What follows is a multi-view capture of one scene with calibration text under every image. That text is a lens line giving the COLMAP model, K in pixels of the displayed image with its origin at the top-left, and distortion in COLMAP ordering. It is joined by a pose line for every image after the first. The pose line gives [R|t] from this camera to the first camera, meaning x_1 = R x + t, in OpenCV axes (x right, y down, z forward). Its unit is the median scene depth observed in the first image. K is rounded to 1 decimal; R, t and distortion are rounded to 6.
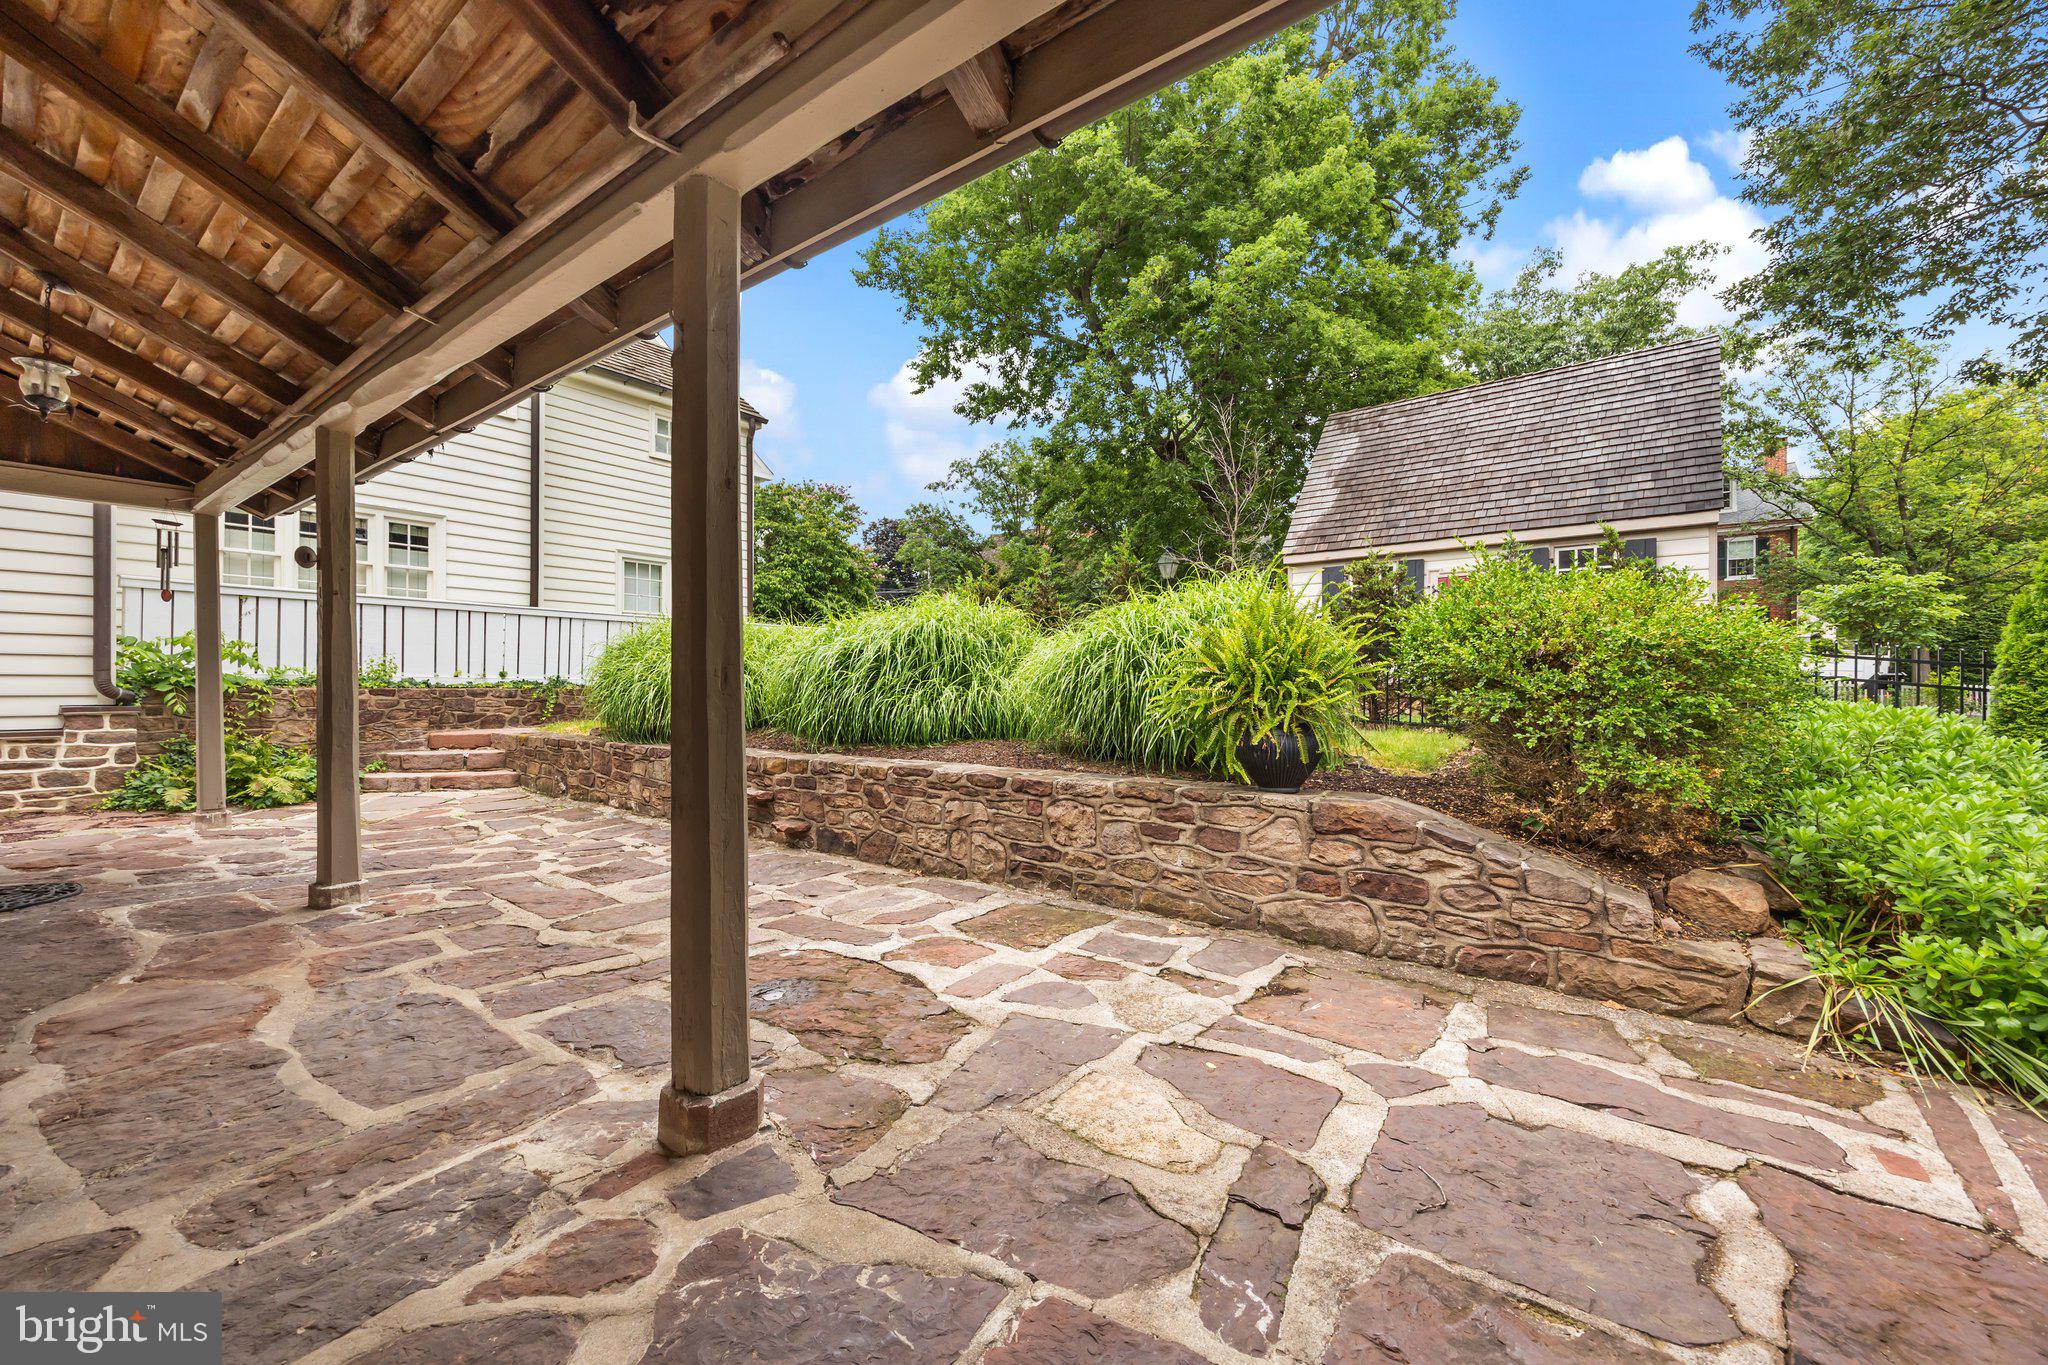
lens RADIAL K [[799.9, 0, 1024.0], [0, 799.9, 682.5], [0, 0, 1]] dist [0.000657, 0.000055]
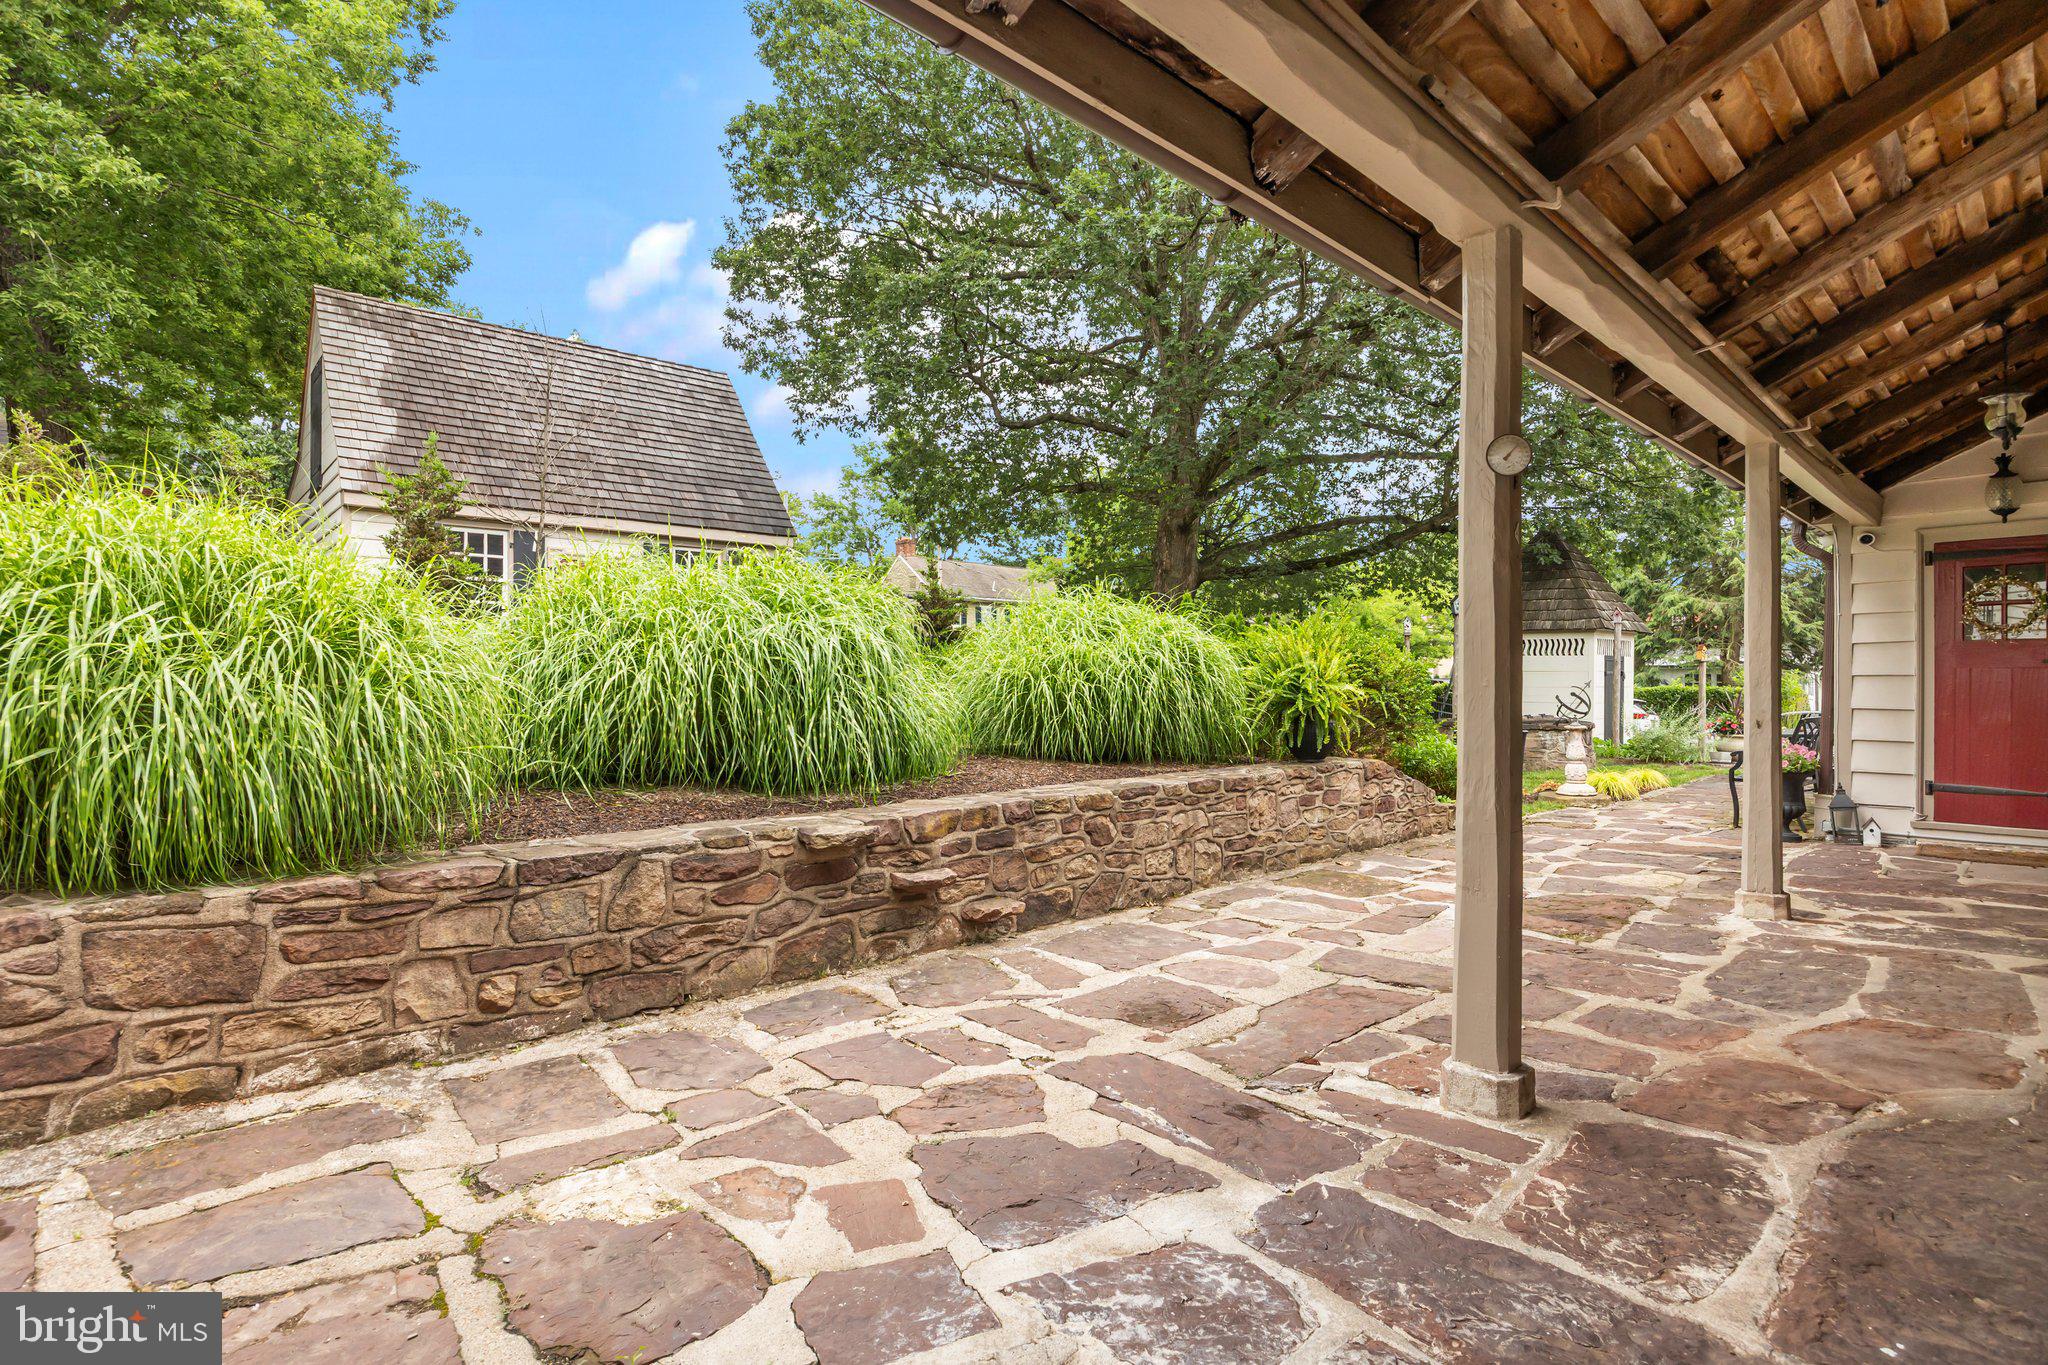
lens RADIAL K [[1004.2, 0, 1024.0], [0, 1004.2, 682.5], [0, 0, 1]] dist [-0.011604, 0.000218]
pose [[0.171809, -0.001375, 0.985129, -1.248893], [-0.004740, 0.999986, 0.002222, -0.009776], [-0.985119, -0.005052, 0.171800, 0.944432]]
